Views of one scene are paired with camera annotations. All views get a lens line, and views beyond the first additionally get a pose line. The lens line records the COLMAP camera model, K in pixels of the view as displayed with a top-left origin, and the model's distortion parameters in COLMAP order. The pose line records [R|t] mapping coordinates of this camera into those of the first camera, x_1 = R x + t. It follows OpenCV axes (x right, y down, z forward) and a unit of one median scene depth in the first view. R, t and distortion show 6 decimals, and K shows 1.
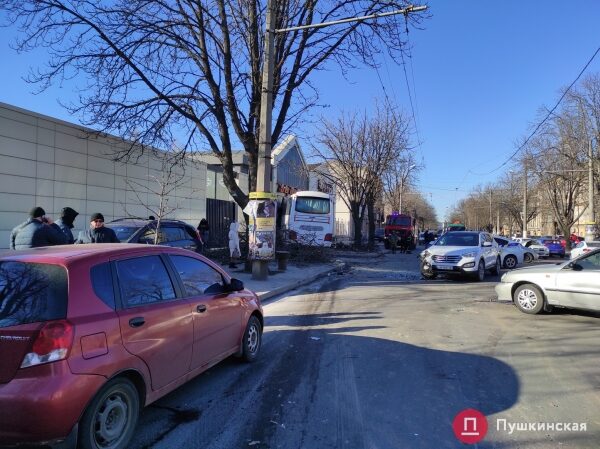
lens RADIAL K [[443.0, 0, 298.6], [0, 443.0, 227.9], [0, 0, 1]] dist [0.091416, -0.081290]
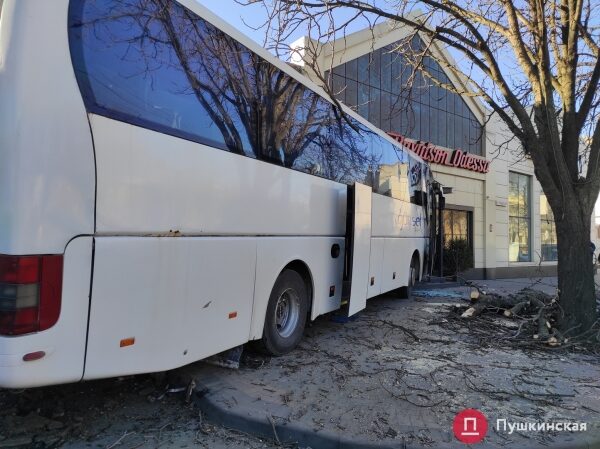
lens RADIAL K [[443.0, 0, 298.6], [0, 443.0, 227.9], [0, 0, 1]] dist [0.091416, -0.081290]
pose [[0.834742, -0.041700, -0.549061, 0.182489], [0.012433, 0.998302, -0.056916, 0.012097], [0.550502, 0.040684, 0.833842, 0.955656]]
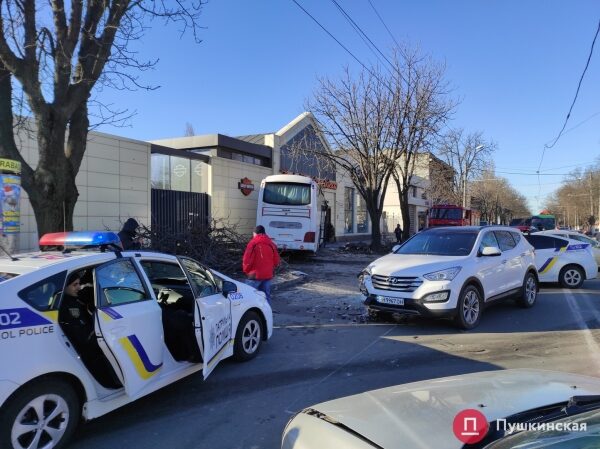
lens RADIAL K [[443.0, 0, 298.6], [0, 443.0, 227.9], [0, 0, 1]] dist [0.091416, -0.081290]
pose [[0.982748, -0.017672, -0.184106, 0.183862], [0.018856, 0.999811, 0.004684, 0.002283], [0.183988, -0.008075, 0.982895, 0.285257]]
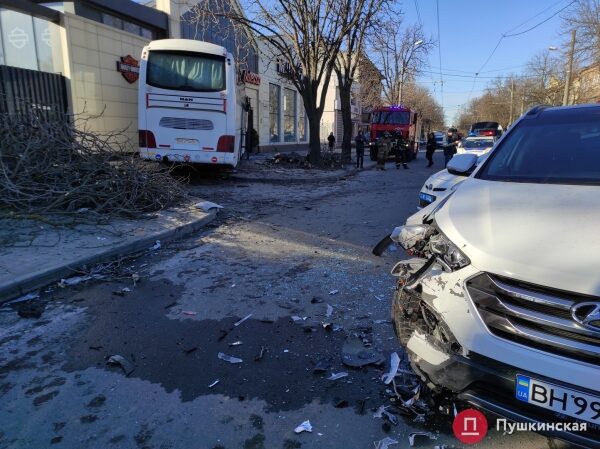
lens RADIAL K [[443.0, 0, 298.6], [0, 443.0, 227.9], [0, 0, 1]] dist [0.091416, -0.081290]
pose [[0.999908, -0.011436, -0.007338, 0.147509], [0.012689, 0.979023, 0.203353, 0.013338], [0.004859, -0.203428, 0.979078, 0.519175]]
